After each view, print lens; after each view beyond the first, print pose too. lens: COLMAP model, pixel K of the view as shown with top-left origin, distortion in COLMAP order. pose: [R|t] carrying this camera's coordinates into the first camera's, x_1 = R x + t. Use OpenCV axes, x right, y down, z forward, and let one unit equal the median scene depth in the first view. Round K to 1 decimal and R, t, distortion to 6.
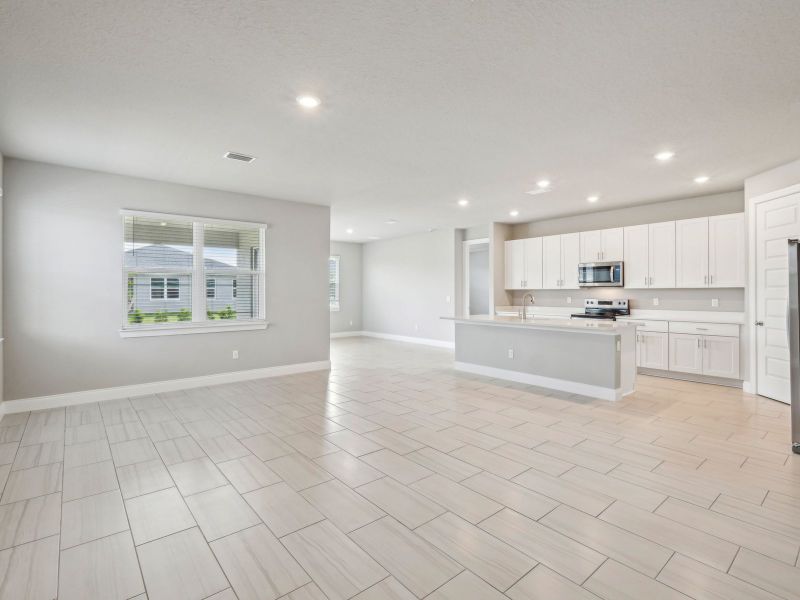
lens RADIAL K [[396.8, 0, 381.0], [0, 396.8, 296.0], [0, 0, 1]] dist [0.012007, 0.000507]
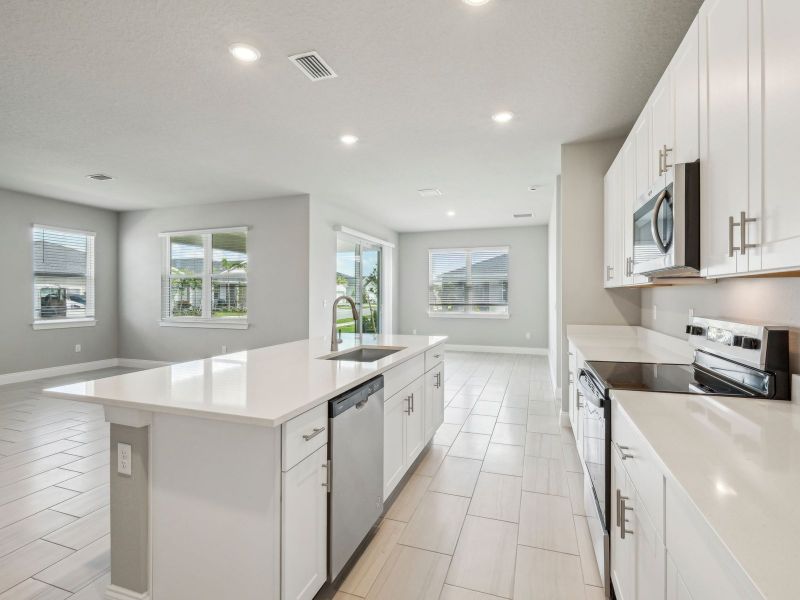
lens RADIAL K [[396.8, 0, 395.1], [0, 396.8, 298.9], [0, 0, 1]] dist [0.012007, 0.000507]
pose [[0.527253, 0.012892, -0.849611, 0.856611], [-0.010813, 0.999906, 0.008462, -0.008245], [0.849640, 0.004725, 0.527342, 0.864771]]
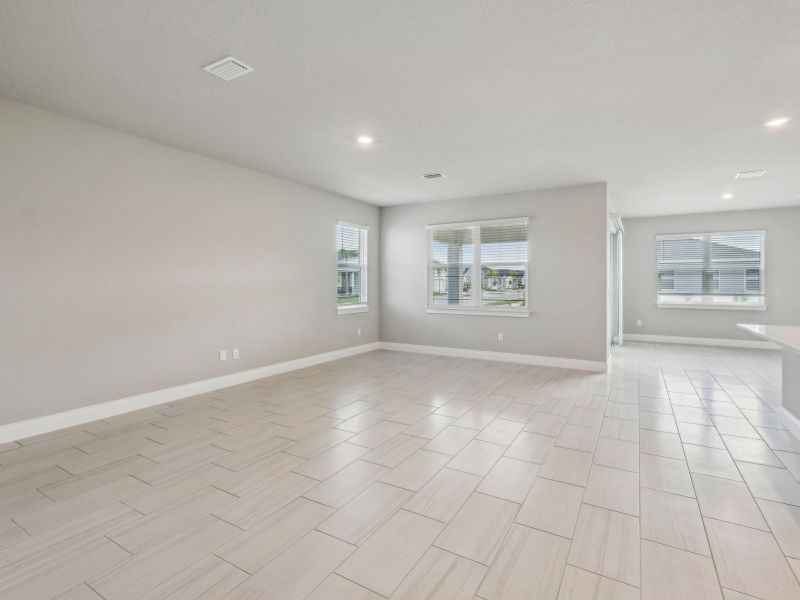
lens RADIAL K [[396.8, 0, 411.1], [0, 396.8, 287.7], [0, 0, 1]] dist [0.012007, 0.000507]
pose [[0.371858, 0.019348, -0.928088, 0.619567], [-0.011233, 0.999803, 0.016342, -0.009256], [0.928222, 0.004349, 0.372002, 0.360788]]
